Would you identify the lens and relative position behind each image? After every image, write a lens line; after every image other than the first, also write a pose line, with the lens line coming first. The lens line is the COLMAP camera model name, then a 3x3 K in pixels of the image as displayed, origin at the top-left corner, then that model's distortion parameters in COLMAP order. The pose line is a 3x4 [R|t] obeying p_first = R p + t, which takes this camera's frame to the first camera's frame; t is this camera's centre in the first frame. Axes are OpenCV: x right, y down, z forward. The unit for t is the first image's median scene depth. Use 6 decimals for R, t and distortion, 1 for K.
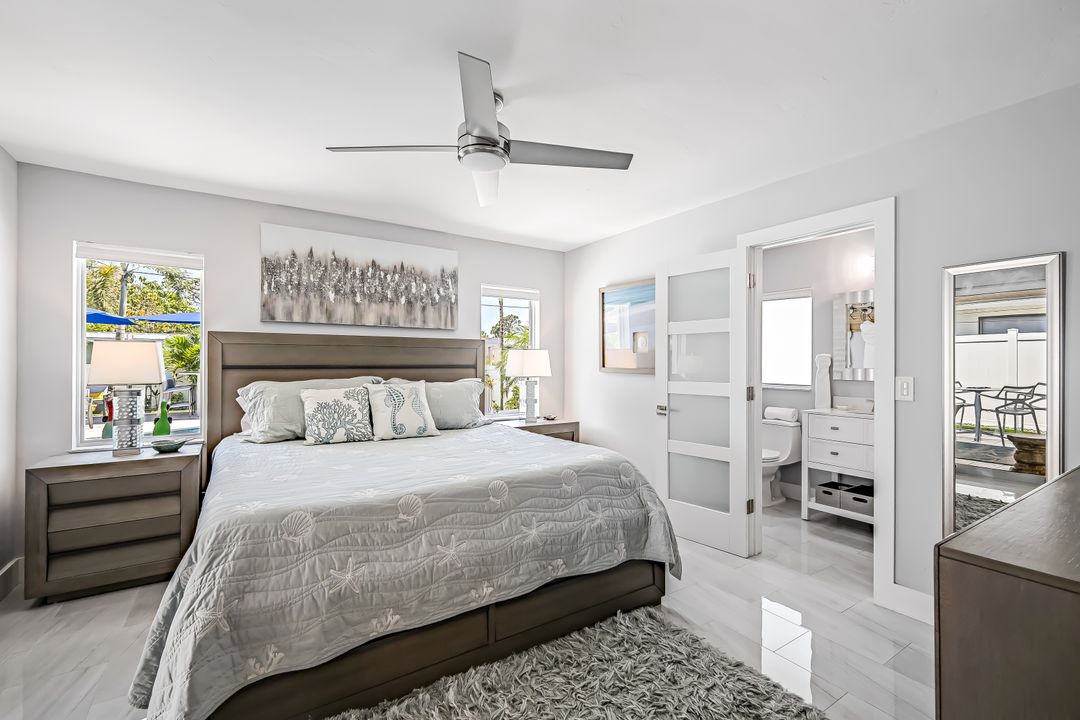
lens RADIAL K [[479.8, 0, 536.2], [0, 479.8, 360.5], [0, 0, 1]] dist [0.001133, 0.000100]
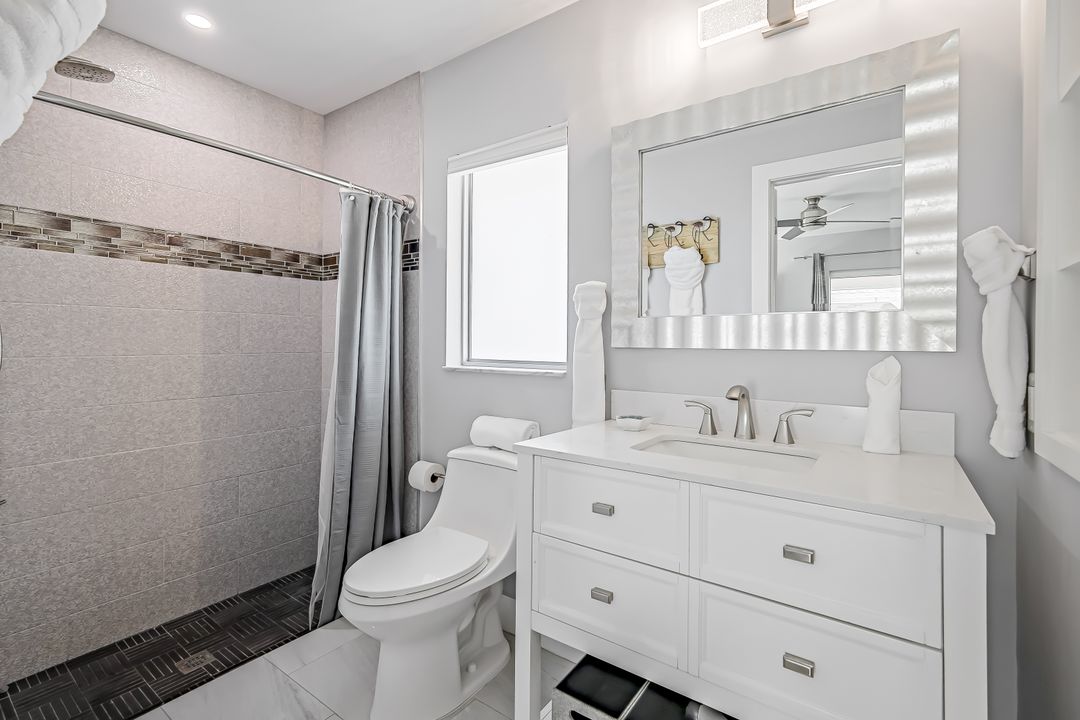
lens RADIAL K [[479.8, 0, 536.2], [0, 479.8, 360.5], [0, 0, 1]] dist [0.001133, 0.000100]
pose [[0.938628, -0.014785, 0.344614, 0.670092], [0.004656, 0.999533, 0.030203, 0.060035], [-0.344900, -0.026745, 0.938258, 1.028445]]
